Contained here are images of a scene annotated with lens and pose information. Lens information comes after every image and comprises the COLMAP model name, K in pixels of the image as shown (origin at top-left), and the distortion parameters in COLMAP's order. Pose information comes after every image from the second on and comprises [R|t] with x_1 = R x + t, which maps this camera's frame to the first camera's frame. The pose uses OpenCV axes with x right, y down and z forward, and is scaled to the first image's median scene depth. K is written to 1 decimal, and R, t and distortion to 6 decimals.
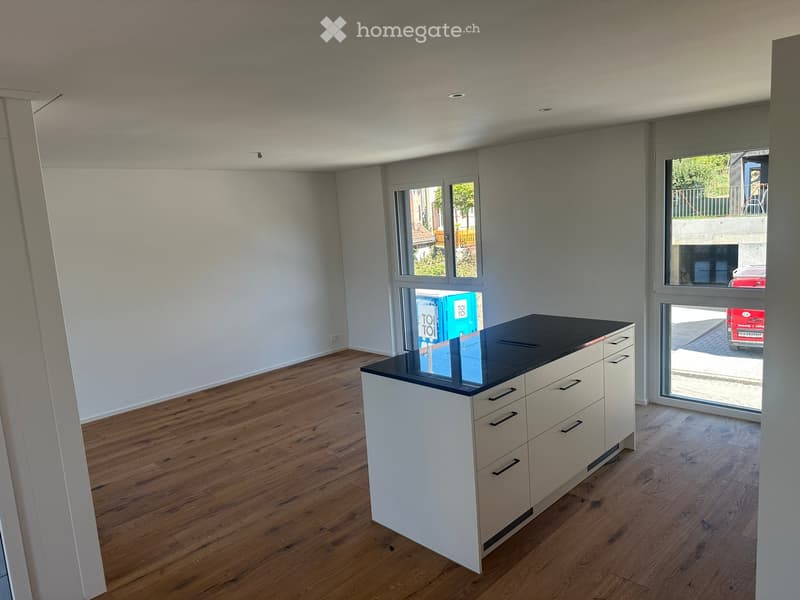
lens RADIAL K [[562.2, 0, 400.0], [0, 562.2, 300.0], [0, 0, 1]] dist [0.083792, -0.084698]
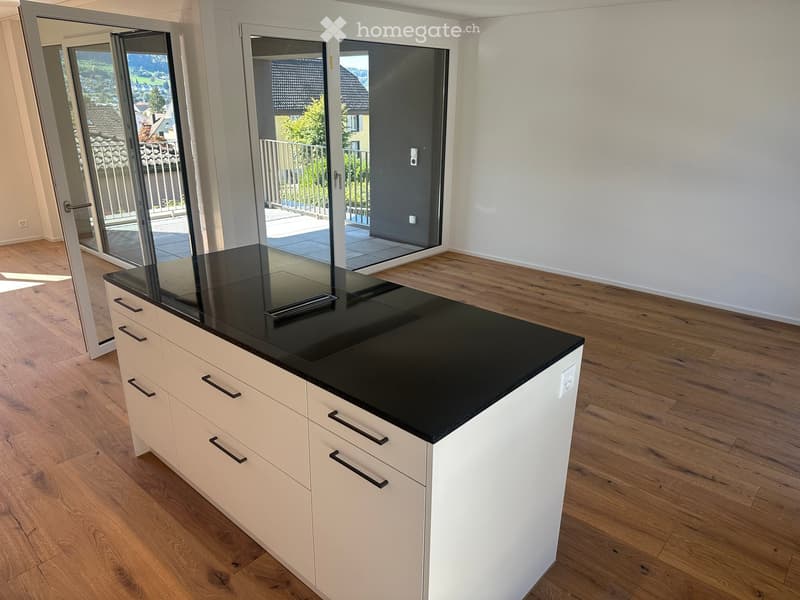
lens RADIAL K [[573.8, 0, 399.9], [0, 573.8, 320.7], [0, 0, 1]] dist [0.070398, -0.122237]
pose [[0.043251, 0.425385, -0.903978, 0.510538], [-0.162951, 0.895712, 0.413699, -0.114912], [0.985686, 0.129411, 0.108057, 0.696920]]
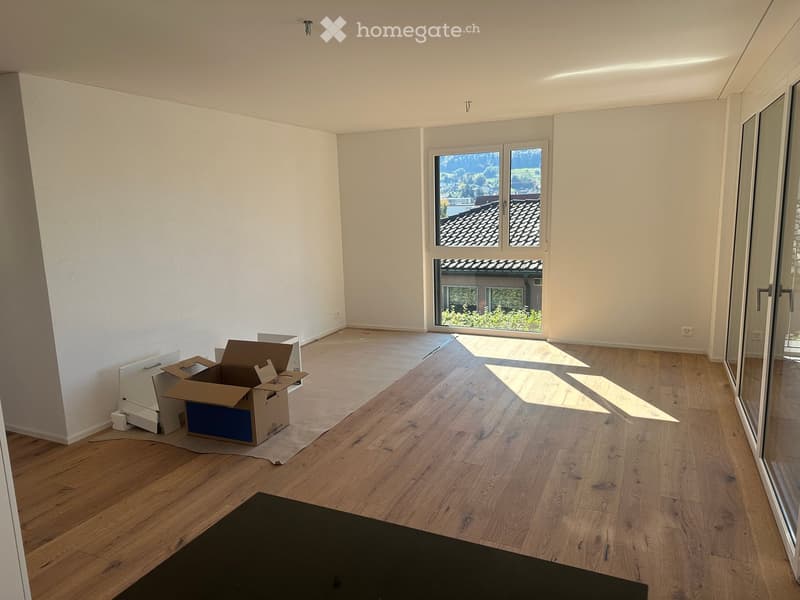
lens RADIAL K [[562.2, 0, 400.0], [0, 562.2, 300.0], [0, 0, 1]] dist [0.083792, -0.084698]
pose [[-0.934294, 0.151233, -0.322836, 0.068369], [0.038727, 0.943259, 0.329792, -0.066142], [0.354394, 0.295620, -0.887138, 0.713260]]
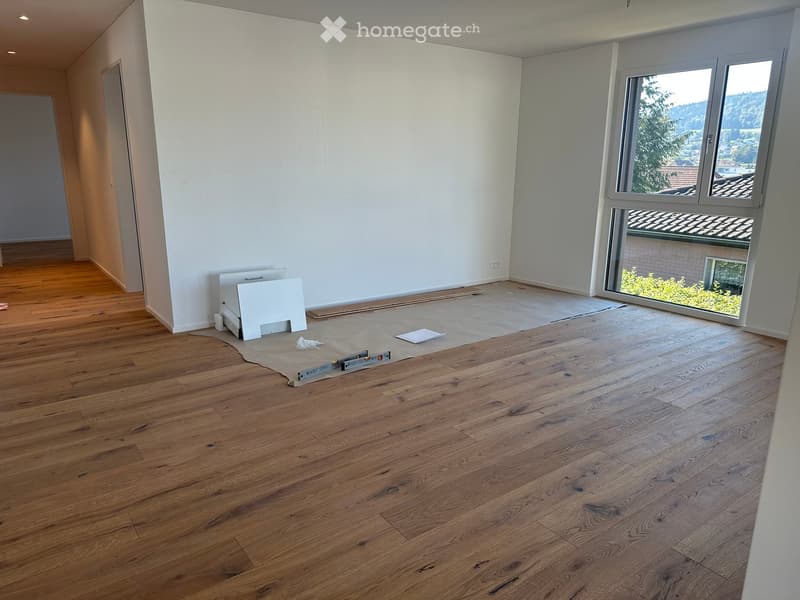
lens RADIAL K [[562.2, 0, 400.0], [0, 562.2, 300.0], [0, 0, 1]] dist [0.083792, -0.084698]
pose [[-0.984774, 0.023288, 0.172272, -0.210491], [0.085189, 0.928489, 0.361457, 0.009005], [-0.151535, 0.370630, -0.916336, 0.672315]]
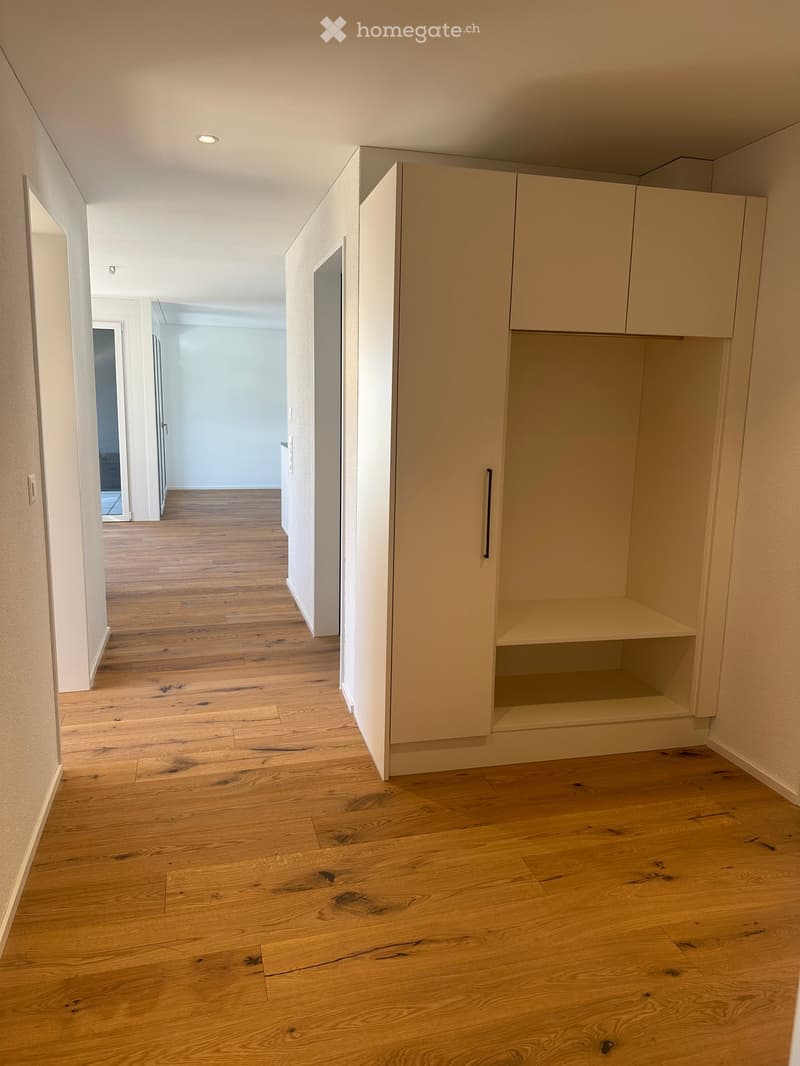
lens RADIAL K [[764.6, 0, 400.0], [0, 764.6, 533.0], [0, 0, 1]] dist [0.070398, -0.122237]
pose [[0.862717, 0.169408, -0.476467, 0.913941], [-0.153771, 0.985483, 0.071964, 0.105853], [0.481741, 0.011182, 0.876242, -0.602765]]
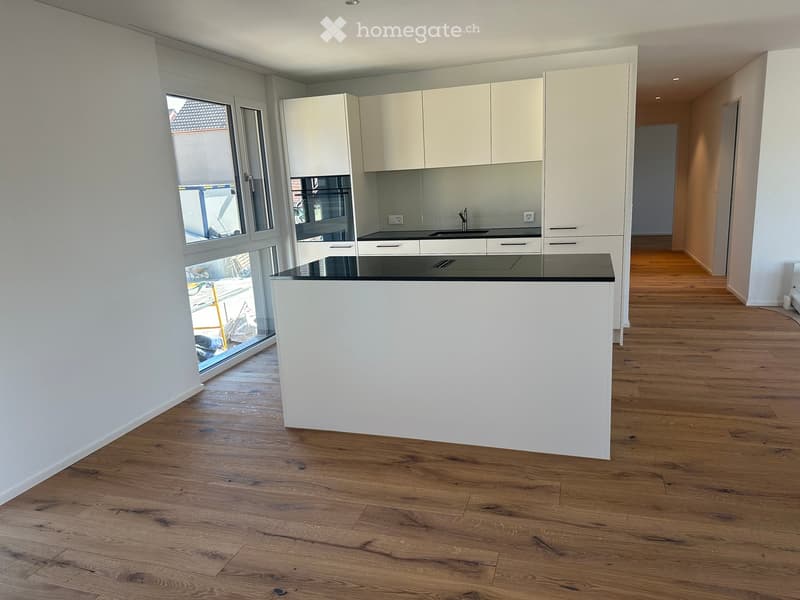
lens RADIAL K [[562.2, 0, 400.0], [0, 562.2, 300.0], [0, 0, 1]] dist [0.083792, -0.084698]
pose [[-0.450214, -0.096722, 0.887667, -0.406340], [0.212627, 0.953907, 0.211782, -0.053871], [-0.867235, 0.284089, -0.408897, 0.987188]]
